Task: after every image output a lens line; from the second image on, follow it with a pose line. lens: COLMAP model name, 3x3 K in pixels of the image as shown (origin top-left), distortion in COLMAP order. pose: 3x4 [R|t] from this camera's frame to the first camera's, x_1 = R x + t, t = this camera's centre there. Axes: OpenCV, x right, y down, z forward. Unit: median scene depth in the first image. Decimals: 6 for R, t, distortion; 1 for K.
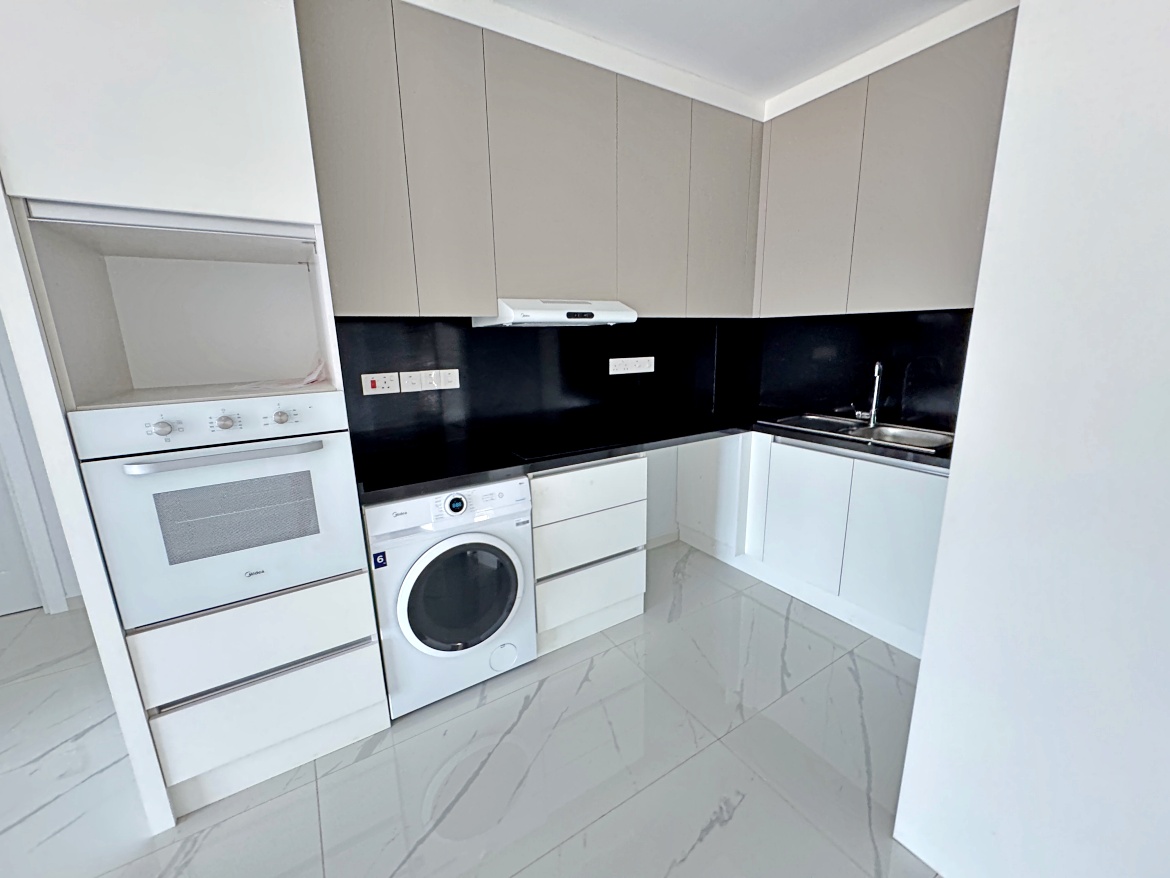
lens RADIAL K [[469.4, 0, 583.5], [0, 469.4, 437.6], [0, 0, 1]] dist [0.000464, 0.000187]
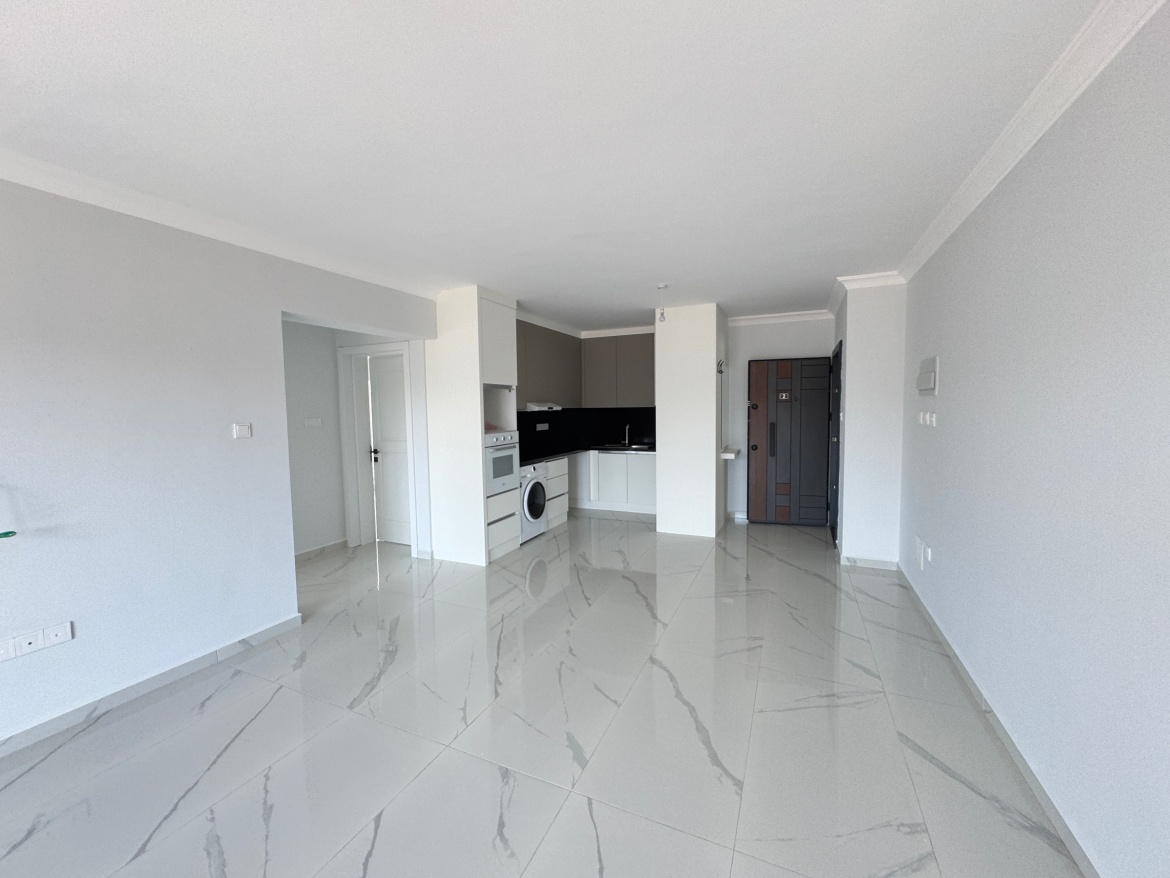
lens RADIAL K [[469.4, 0, 583.5], [0, 469.4, 437.6], [0, 0, 1]] dist [0.000464, 0.000187]
pose [[0.835370, -0.028174, 0.548965, -1.680068], [0.116340, 0.985123, -0.126479, 0.368364], [-0.537235, 0.169523, 0.826221, -1.751783]]
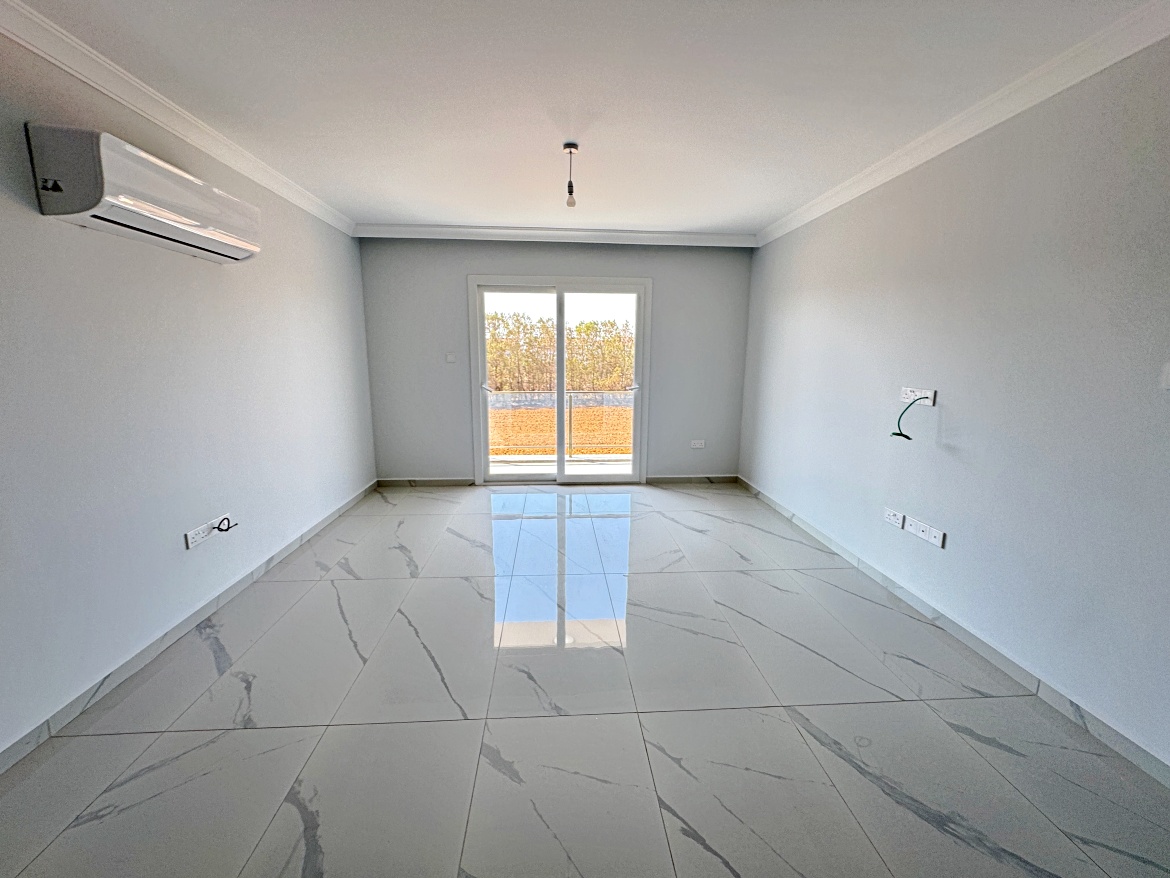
lens RADIAL K [[469.4, 0, 583.5], [0, 469.4, 437.6], [0, 0, 1]] dist [0.000464, 0.000187]
pose [[-0.477648, 0.169993, -0.861948, -0.420547], [-0.188768, 0.938329, 0.289663, 0.050529], [0.858032, 0.301065, -0.416102, -0.270020]]
